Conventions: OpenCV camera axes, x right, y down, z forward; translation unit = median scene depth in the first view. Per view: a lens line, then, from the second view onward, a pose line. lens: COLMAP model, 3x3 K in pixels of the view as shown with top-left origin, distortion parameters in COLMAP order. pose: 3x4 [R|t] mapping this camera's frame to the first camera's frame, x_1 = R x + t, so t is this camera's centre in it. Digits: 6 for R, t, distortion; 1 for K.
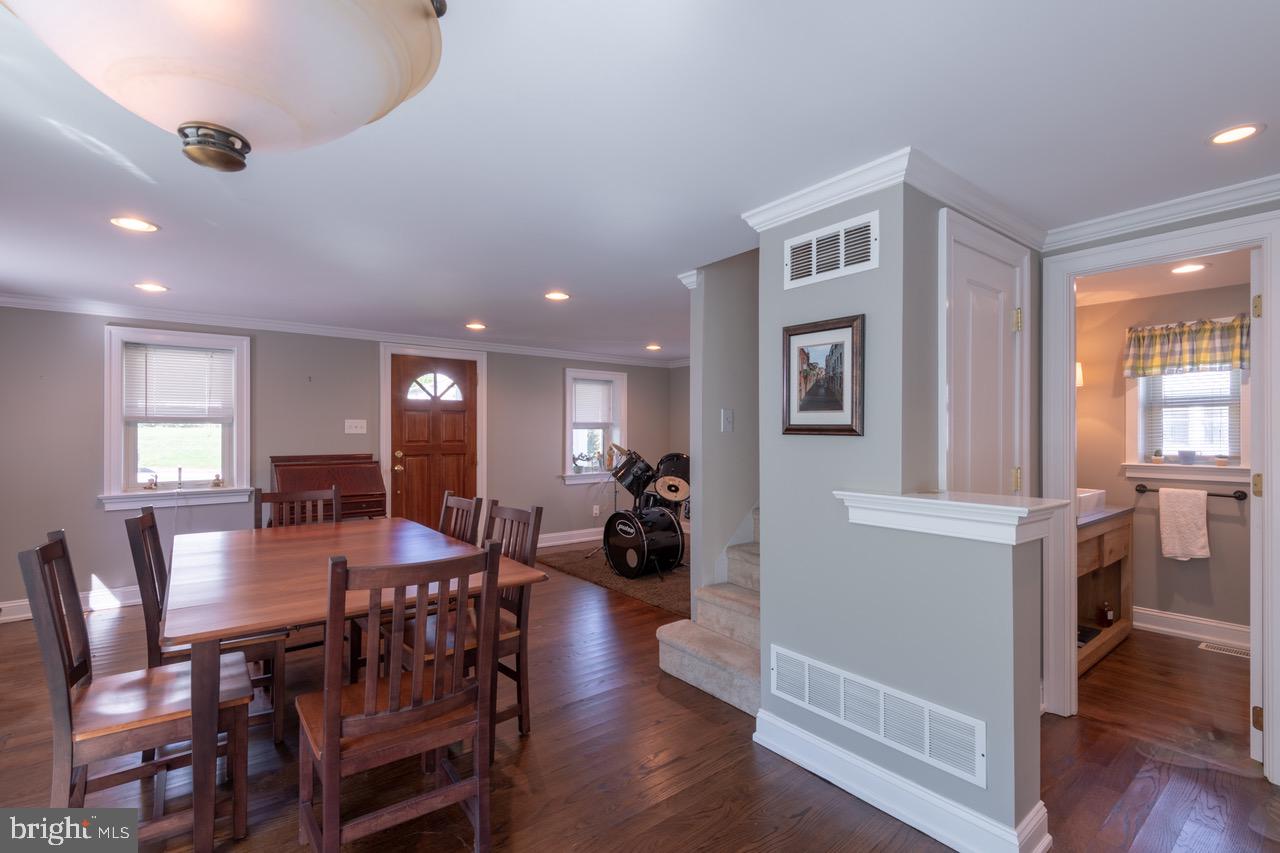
lens RADIAL K [[601.7, 0, 642.1], [0, 601.7, 420.0], [0, 0, 1]] dist [0.001152, -0.000167]
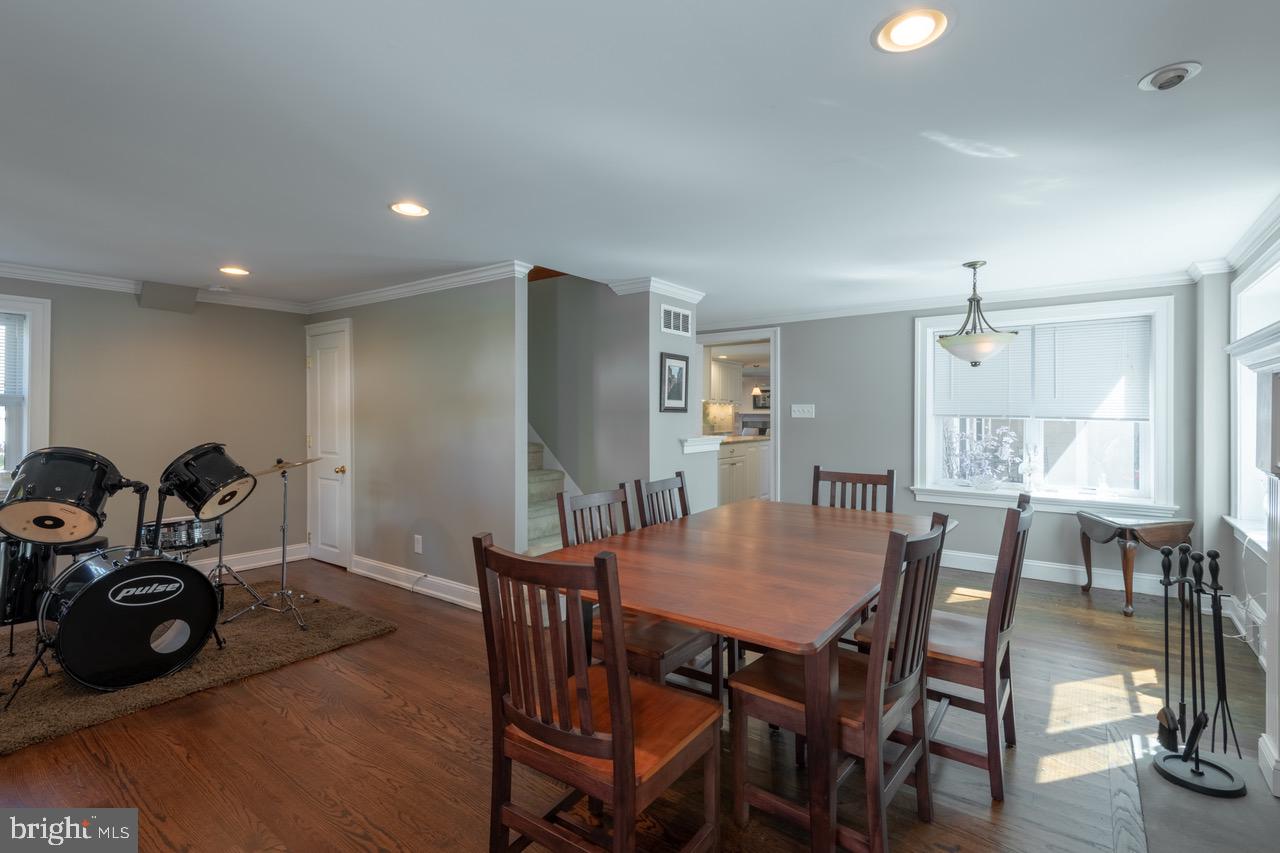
lens RADIAL K [[601.7, 0, 642.1], [0, 601.7, 420.0], [0, 0, 1]] dist [0.001152, -0.000167]
pose [[-0.281551, -0.011080, 0.959482, -1.548048], [-0.010459, 0.999909, 0.008478, 0.034542], [-0.959489, -0.007649, -0.281642, 1.639868]]
